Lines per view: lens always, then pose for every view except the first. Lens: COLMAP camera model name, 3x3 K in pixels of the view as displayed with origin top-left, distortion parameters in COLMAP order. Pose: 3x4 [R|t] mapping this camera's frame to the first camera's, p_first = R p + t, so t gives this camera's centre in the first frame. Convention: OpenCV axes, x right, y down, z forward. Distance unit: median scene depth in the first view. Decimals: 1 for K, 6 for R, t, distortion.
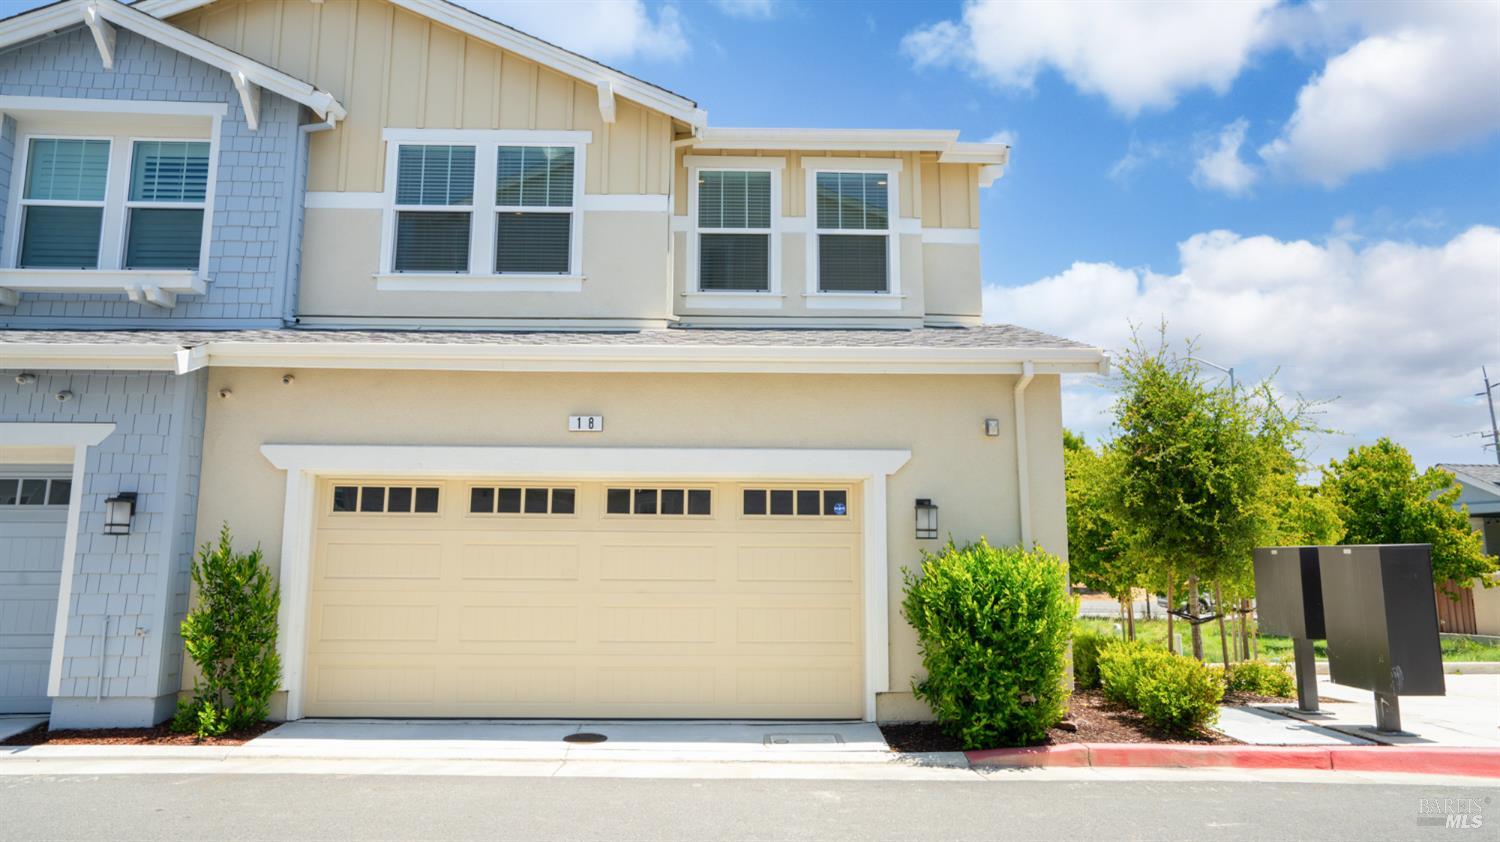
lens RADIAL K [[943.9, 0, 744.4], [0, 943.9, 423.6], [0, 0, 1]] dist [-0.032978, 0.053349]
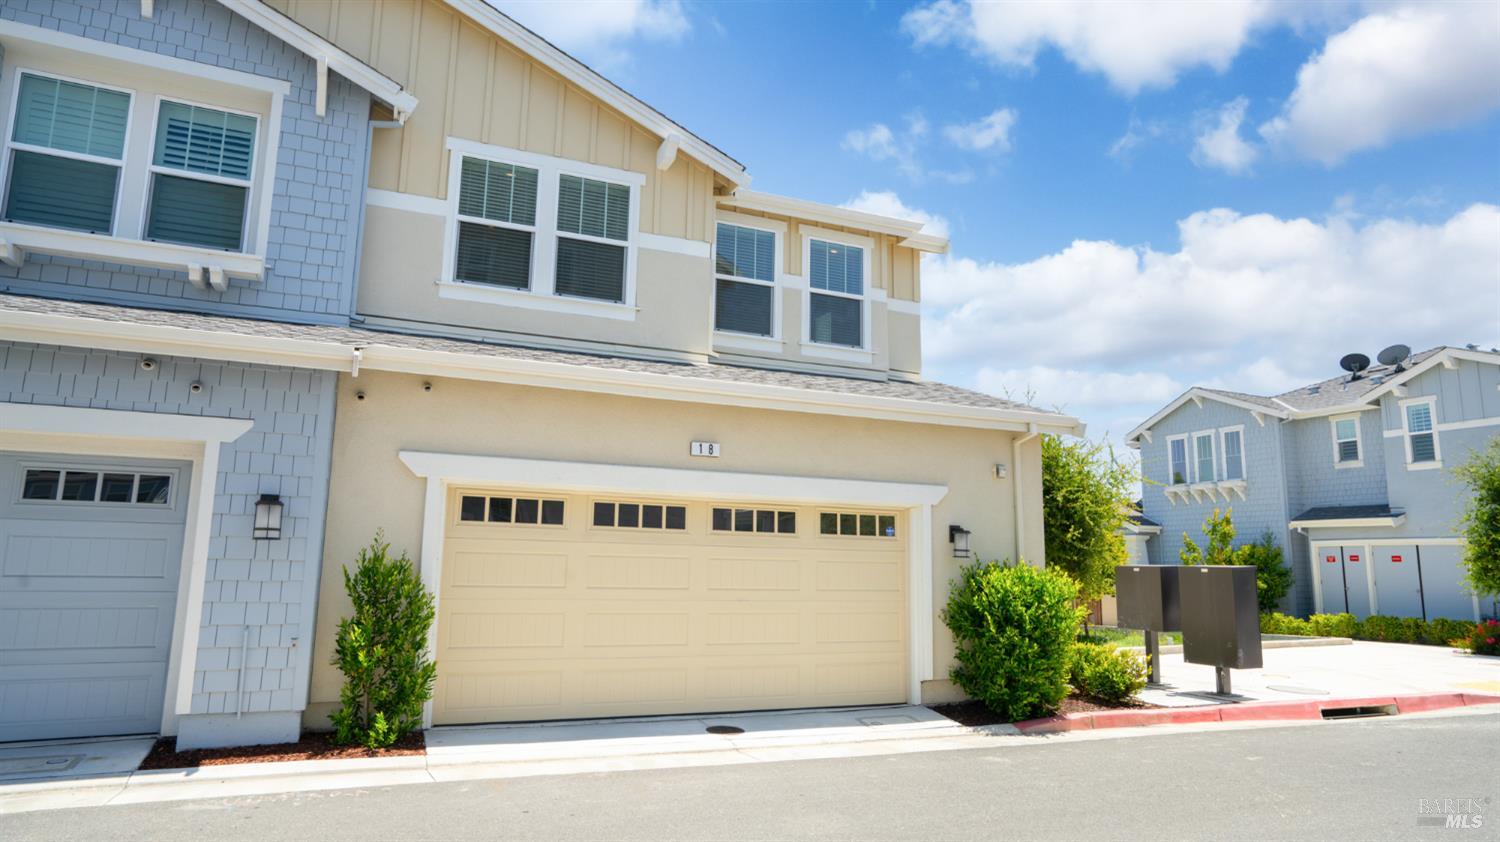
lens RADIAL K [[899.4, 0, 750.0], [0, 899.4, 421.0], [0, 0, 1]] dist [-0.041727, 0.053307]
pose [[0.926200, 0.072510, 0.369994, -0.431467], [-0.067451, 0.997368, -0.026610, -0.007274], [-0.370950, -0.000310, 0.928653, -0.008969]]
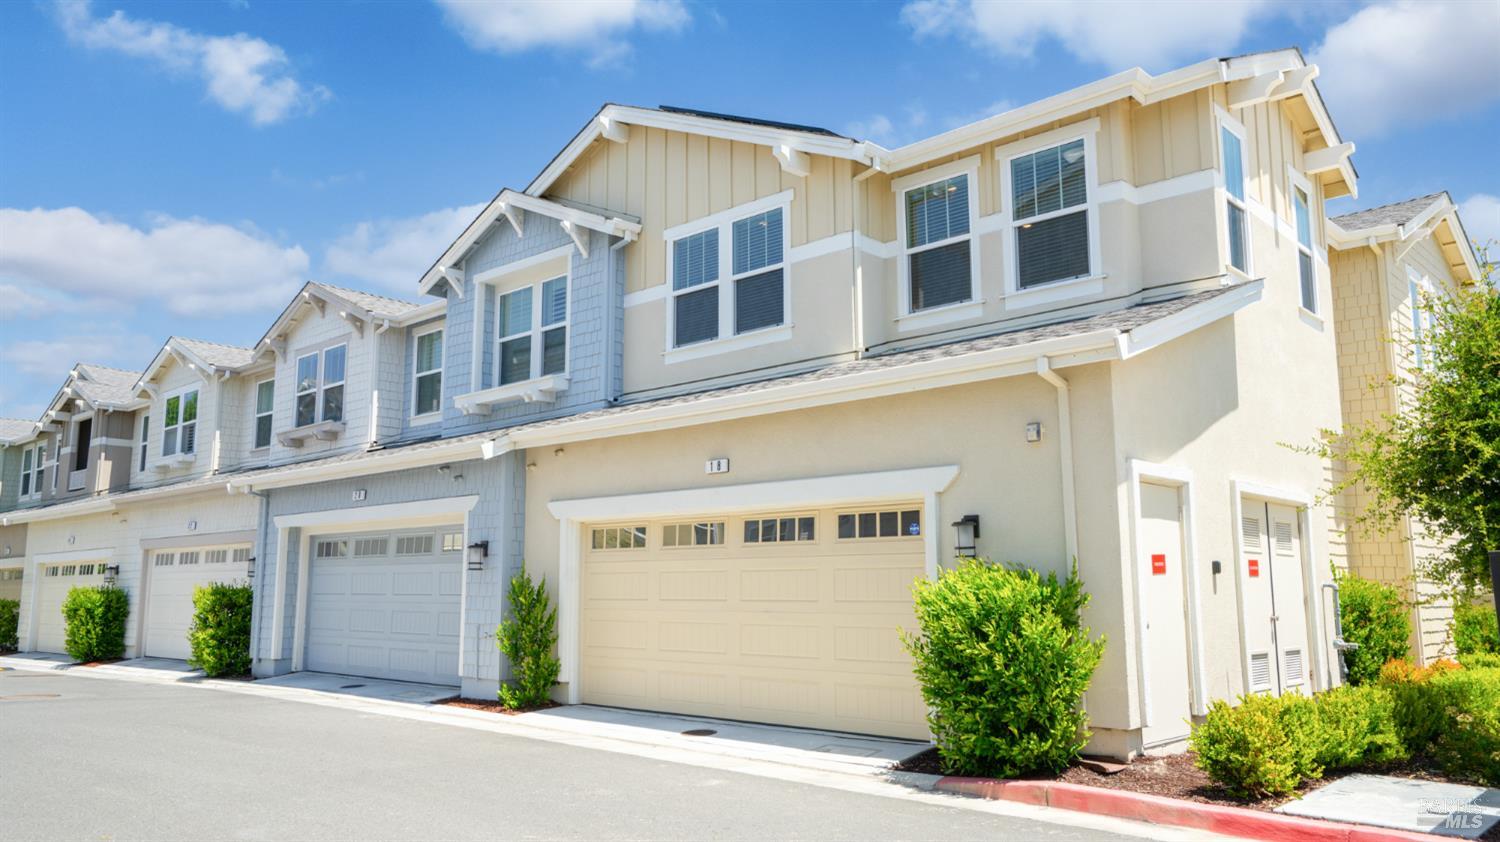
lens RADIAL K [[1095.8, 0, 750.0], [0, 1095.8, 421.0], [0, 0, 1]] dist [0.007559, 0.002675]
pose [[0.716941, -0.112952, -0.687923, 0.670343], [0.110129, 0.992747, -0.048227, 0.011922], [0.688380, -0.041185, 0.724180, 0.038901]]
